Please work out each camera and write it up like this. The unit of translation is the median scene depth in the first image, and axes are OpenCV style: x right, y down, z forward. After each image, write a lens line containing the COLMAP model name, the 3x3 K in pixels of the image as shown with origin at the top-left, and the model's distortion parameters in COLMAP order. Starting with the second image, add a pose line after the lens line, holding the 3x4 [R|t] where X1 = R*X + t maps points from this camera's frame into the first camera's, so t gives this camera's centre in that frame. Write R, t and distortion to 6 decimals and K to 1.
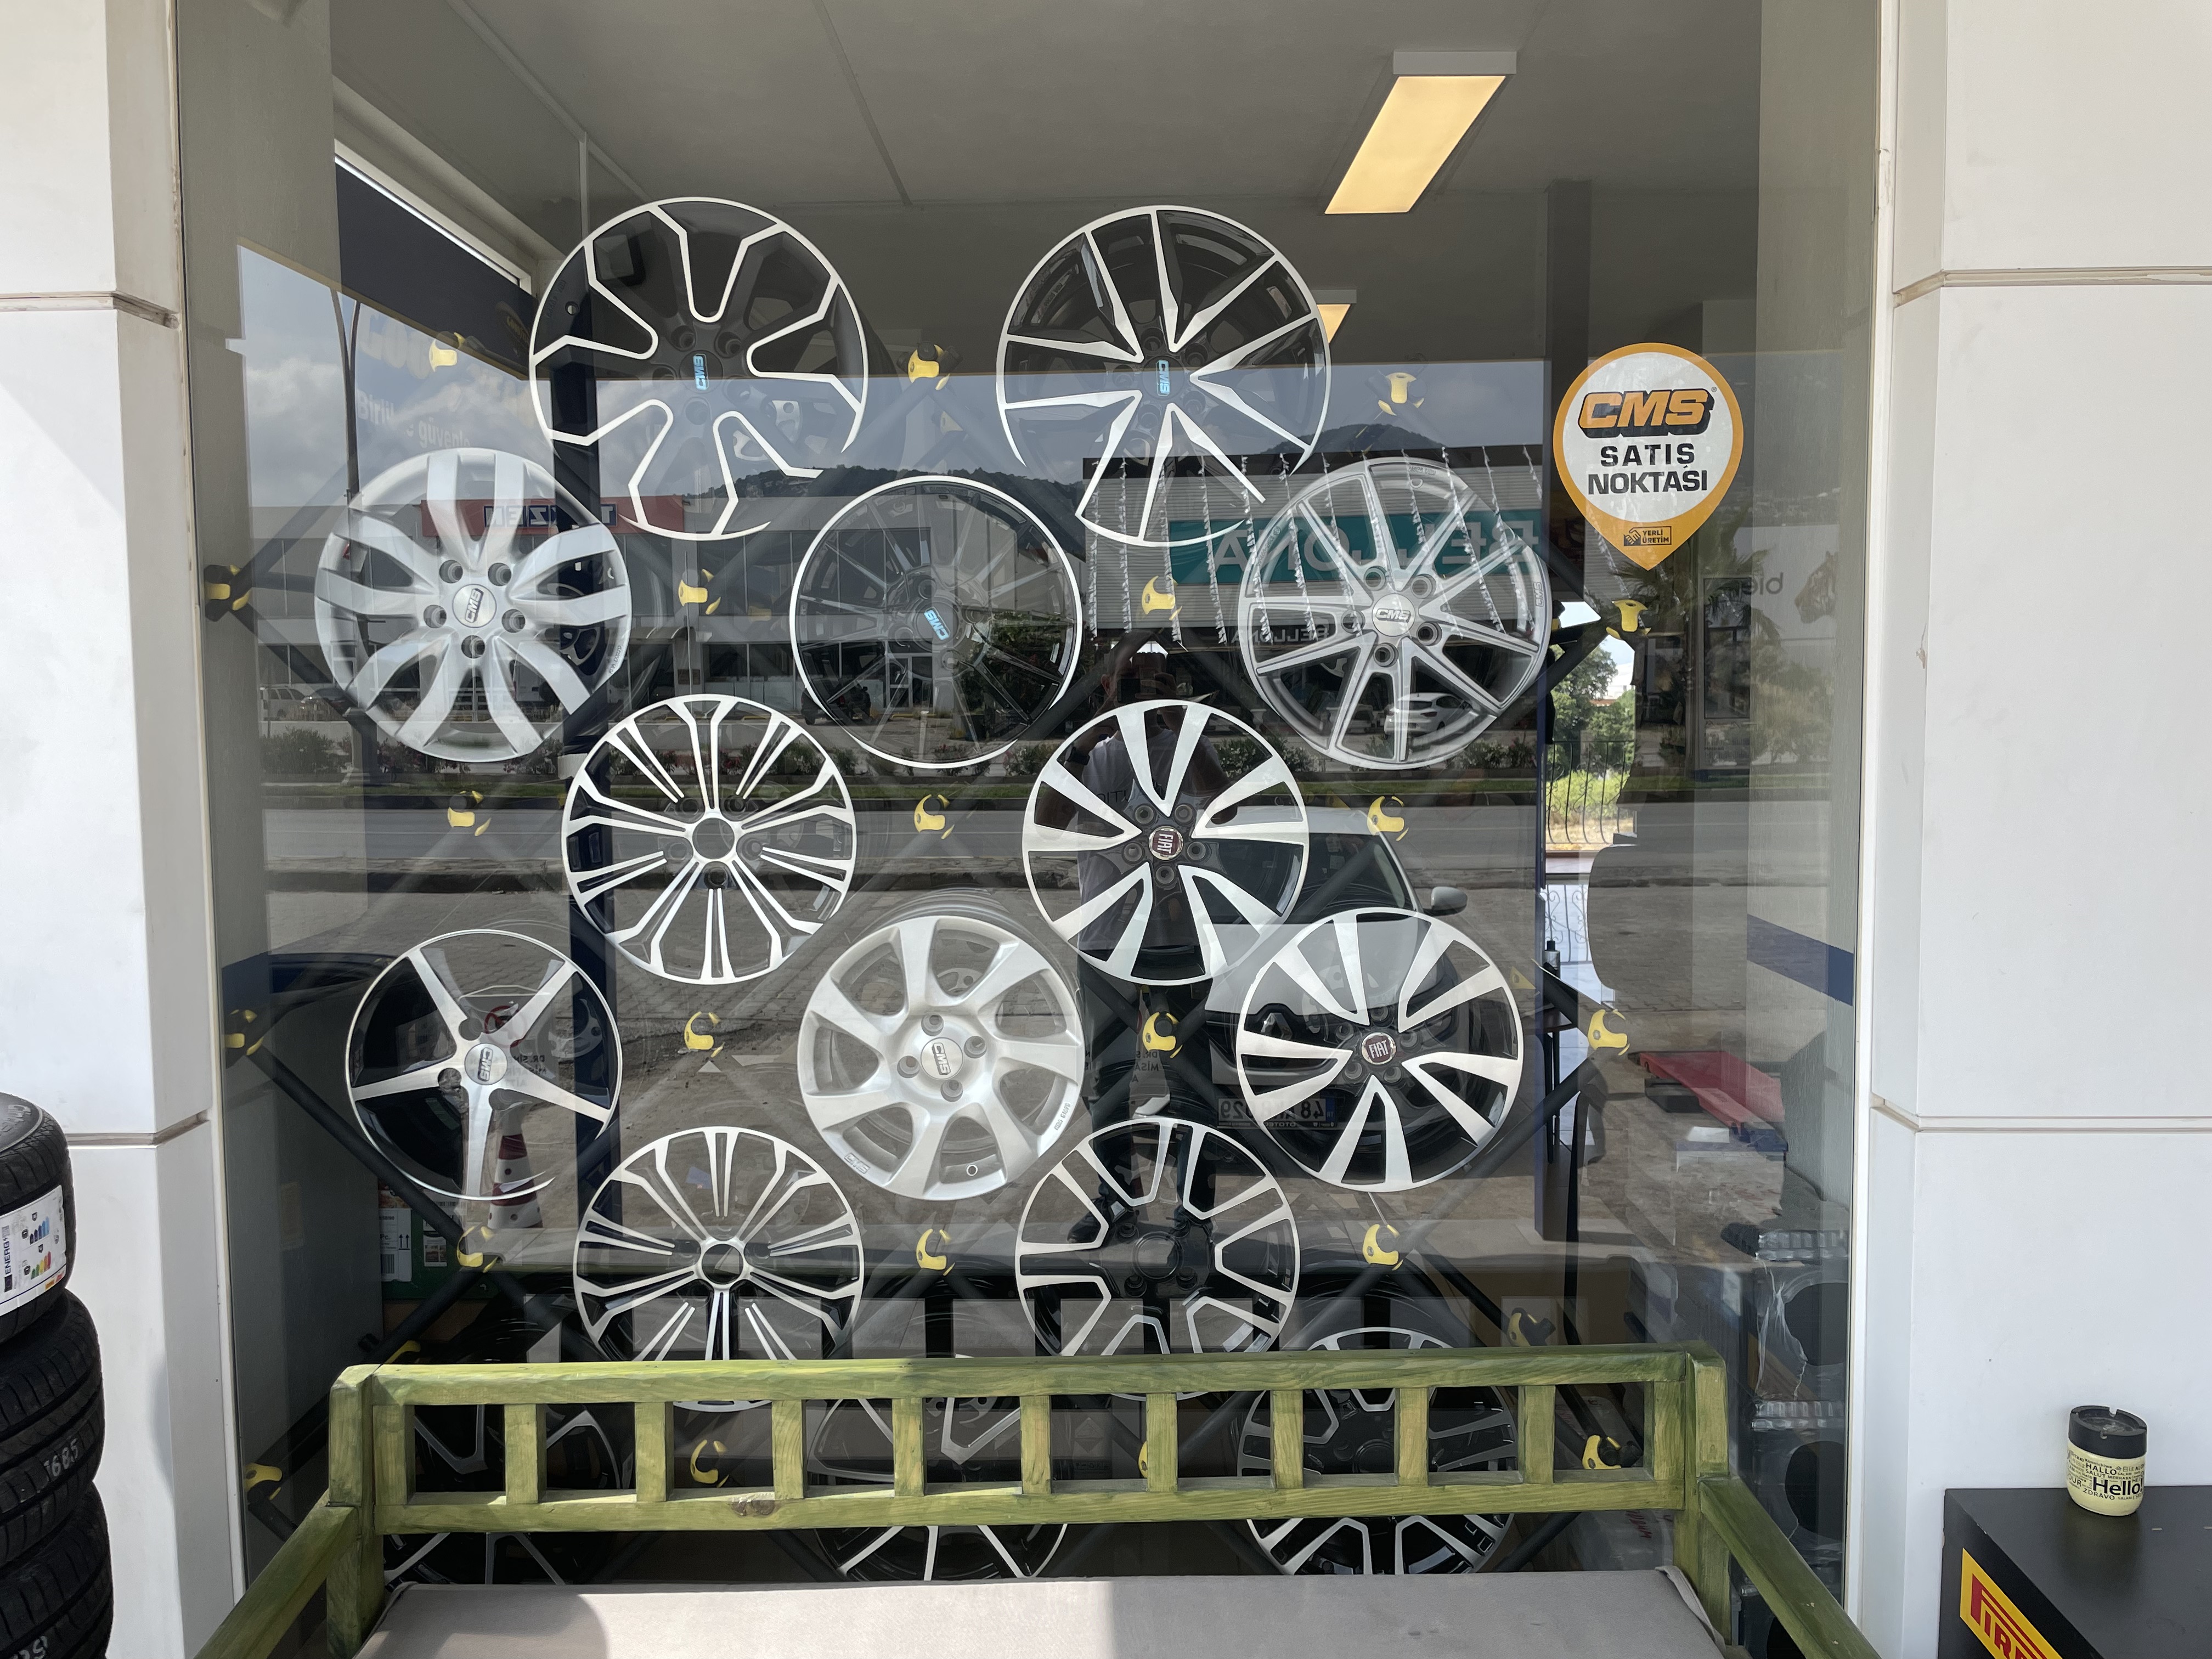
lens RADIAL K [[1651.9, 0, 1111.3], [0, 1651.9, 795.2], [0, 0, 1]] dist [0.094814, -0.123787]
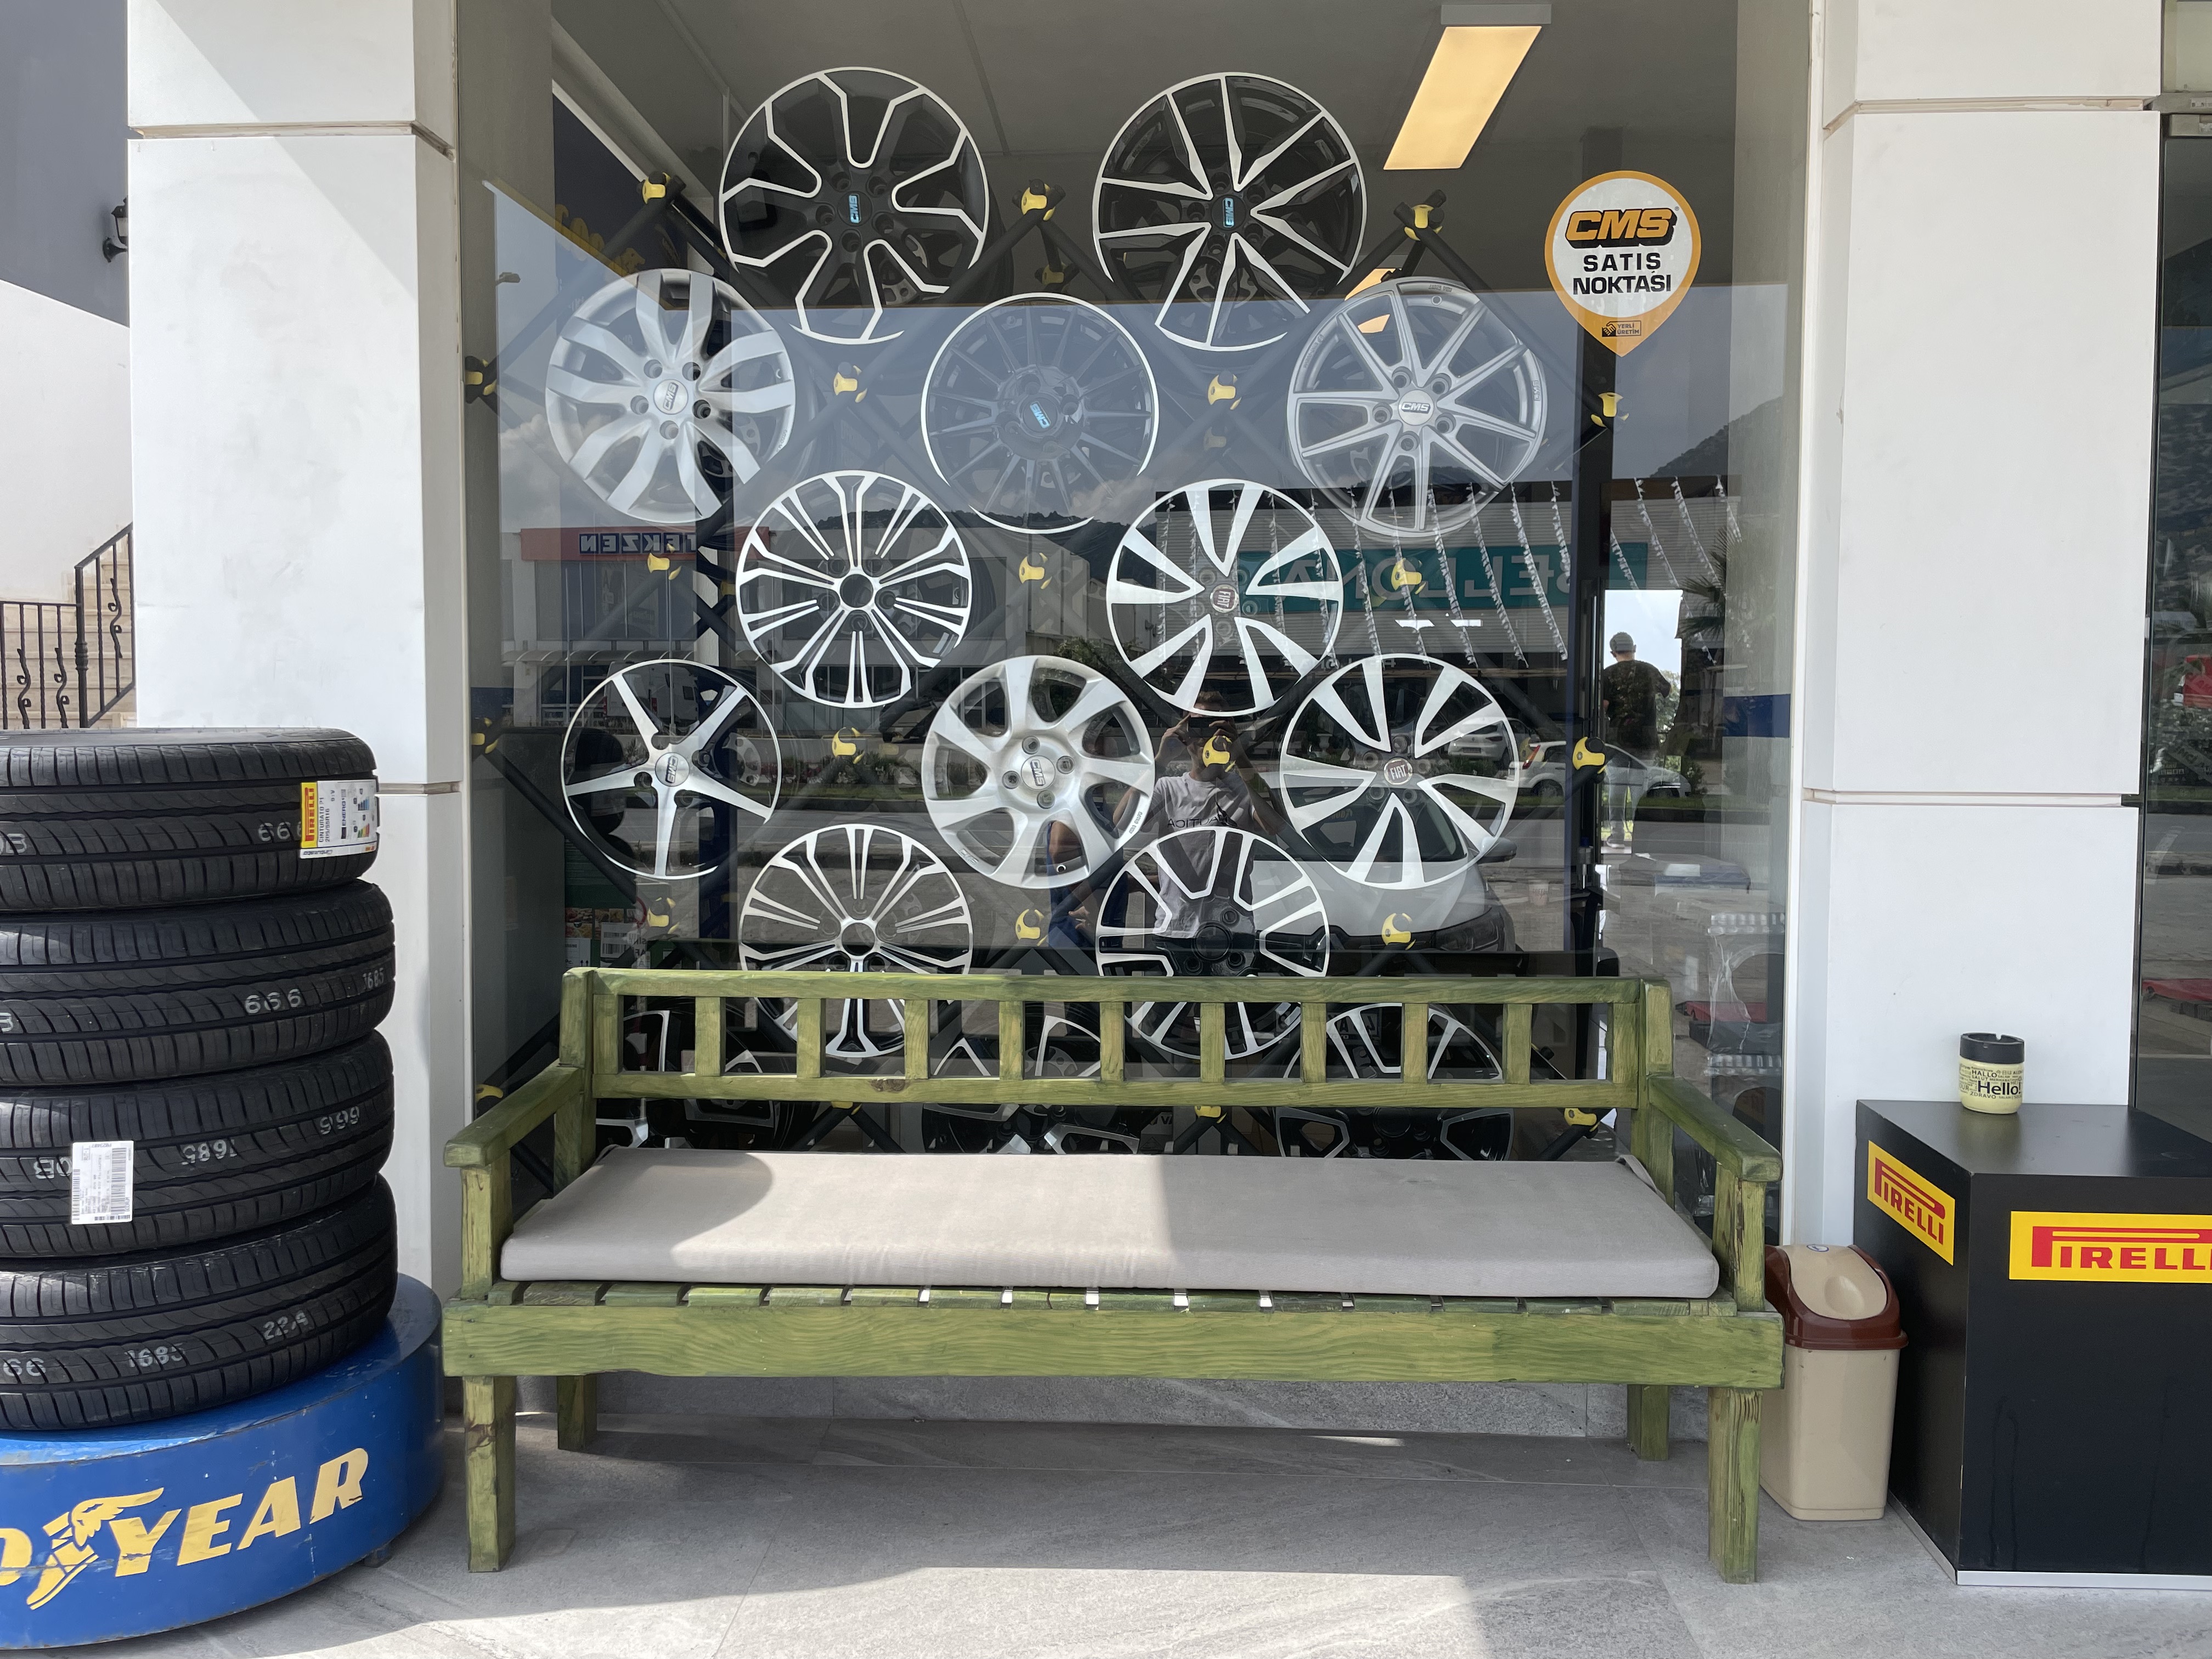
lens RADIAL K [[1651.9, 0, 1111.3], [0, 1651.9, 795.2], [0, 0, 1]] dist [0.094814, -0.123787]
pose [[0.998986, 0.015273, -0.042344, 0.003501], [-0.016301, 0.999578, -0.024055, 0.208118], [0.041958, 0.024721, 0.998813, -0.219908]]
